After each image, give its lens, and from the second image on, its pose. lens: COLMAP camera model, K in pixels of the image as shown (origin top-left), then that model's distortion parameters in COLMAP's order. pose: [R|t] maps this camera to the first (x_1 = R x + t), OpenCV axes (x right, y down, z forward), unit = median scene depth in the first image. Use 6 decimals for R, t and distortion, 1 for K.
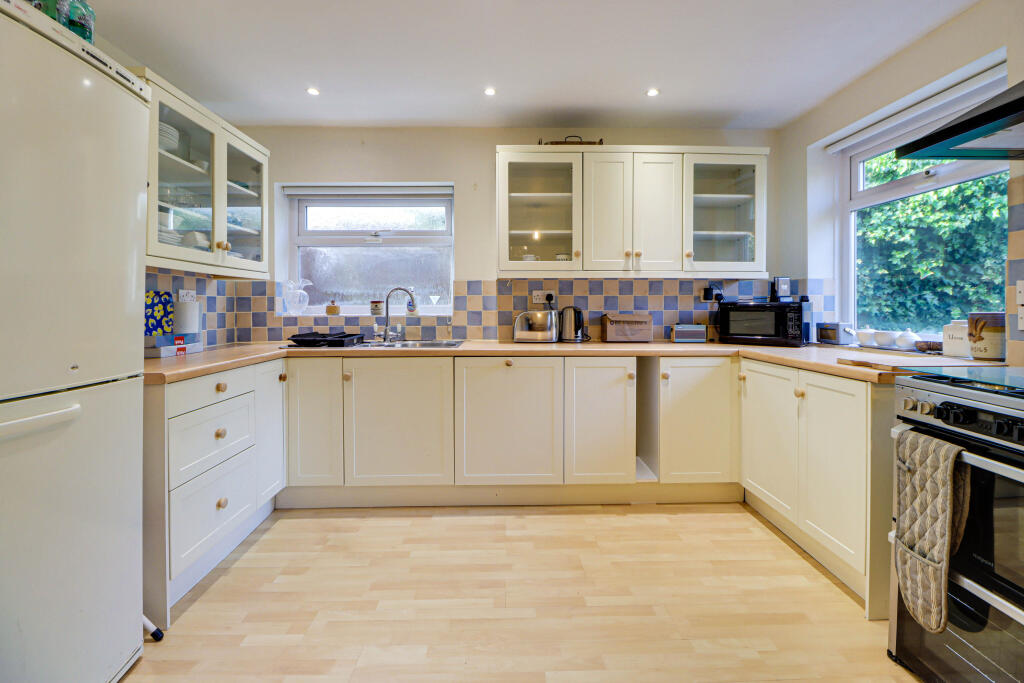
lens RADIAL K [[467.3, 0, 509.9], [0, 467.3, 309.1], [0, 0, 1]] dist [0.000655, -0.012724]
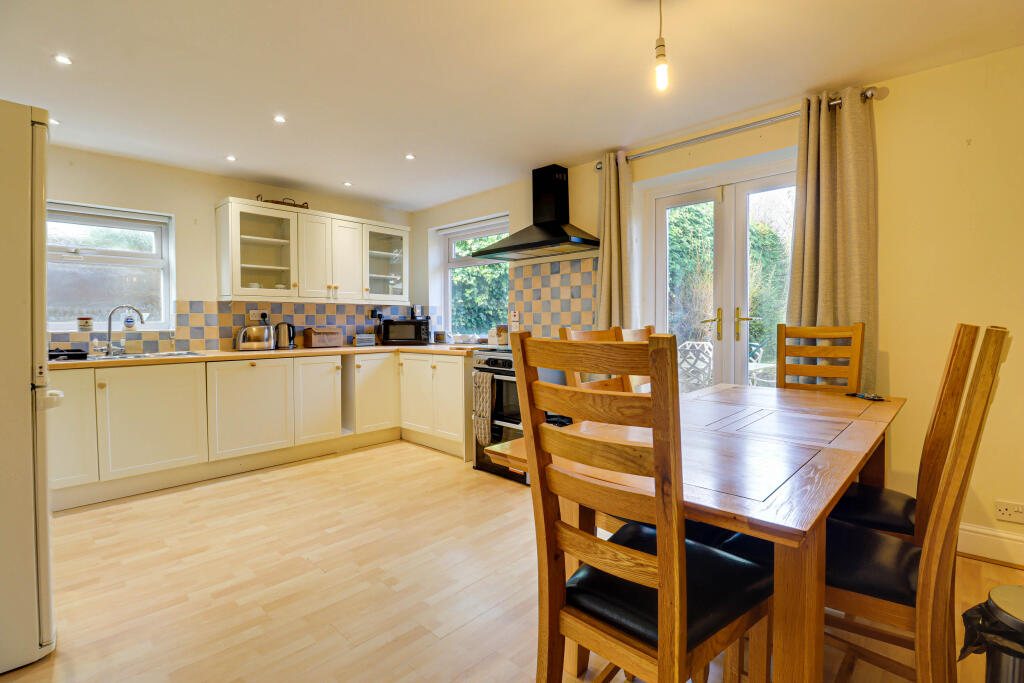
lens RADIAL K [[490.8, 0, 512.3], [0, 490.8, 327.8], [0, 0, 1]] dist [-0.001280, -0.001079]
pose [[0.696877, -0.010619, 0.717112, -0.442033], [0.006879, 0.999943, 0.008122, 0.002636], [-0.717158, -0.000727, 0.696910, -0.477208]]
